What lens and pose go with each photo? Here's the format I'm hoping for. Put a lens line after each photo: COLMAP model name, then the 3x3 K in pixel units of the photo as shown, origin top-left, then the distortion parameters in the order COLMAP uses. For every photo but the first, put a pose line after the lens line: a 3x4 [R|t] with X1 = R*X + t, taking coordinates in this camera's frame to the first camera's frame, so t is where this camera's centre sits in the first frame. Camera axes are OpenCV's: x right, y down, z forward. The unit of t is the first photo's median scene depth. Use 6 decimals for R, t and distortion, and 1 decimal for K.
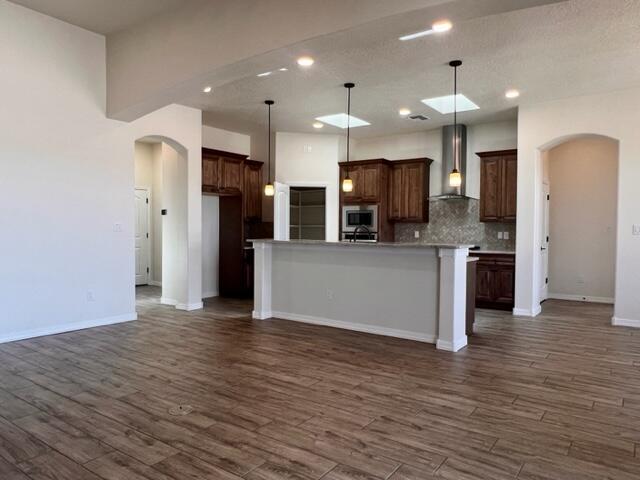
lens RADIAL K [[453.2, 0, 320.7], [0, 453.2, 240.4], [0, 0, 1]] dist [-0.000817, -0.001013]
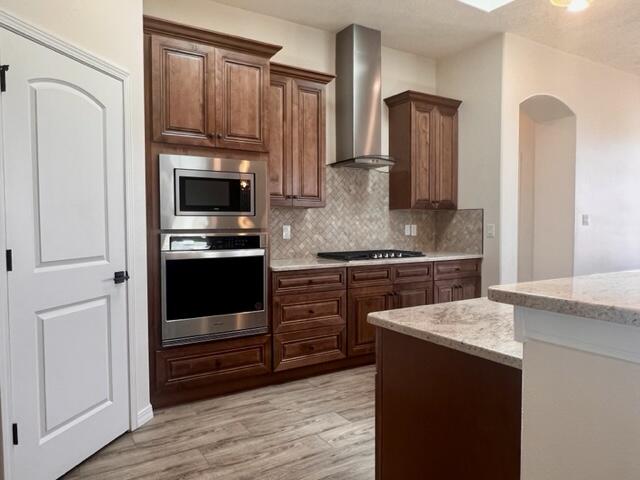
lens RADIAL K [[440.2, 0, 317.3], [0, 440.2, 242.6], [0, 0, 1]] dist [0.007257, 0.002564]
pose [[0.393847, -0.049440, 0.917845, -0.226195], [0.026959, 0.998744, 0.042230, -0.022738], [-0.918781, 0.008112, 0.394685, 0.839359]]
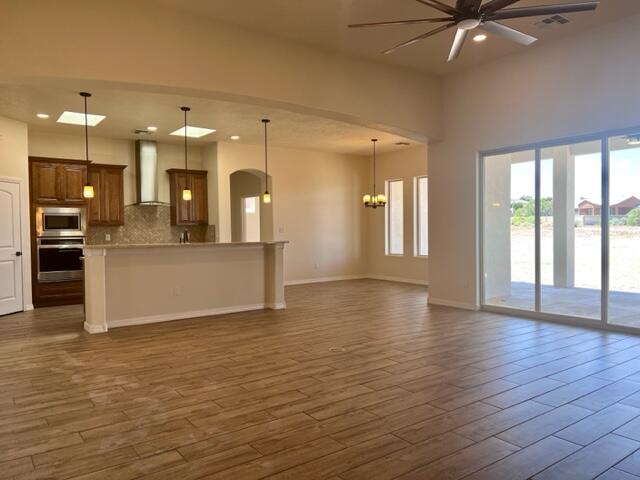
lens RADIAL K [[483.7, 0, 321.0], [0, 483.7, 240.0], [0, 0, 1]] dist [0.056021, -0.001907]
pose [[0.305408, -0.034807, 0.951585, -0.751005], [0.036765, 0.999018, 0.024743, -0.018031], [-0.951512, 0.027428, 0.306387, 0.210670]]
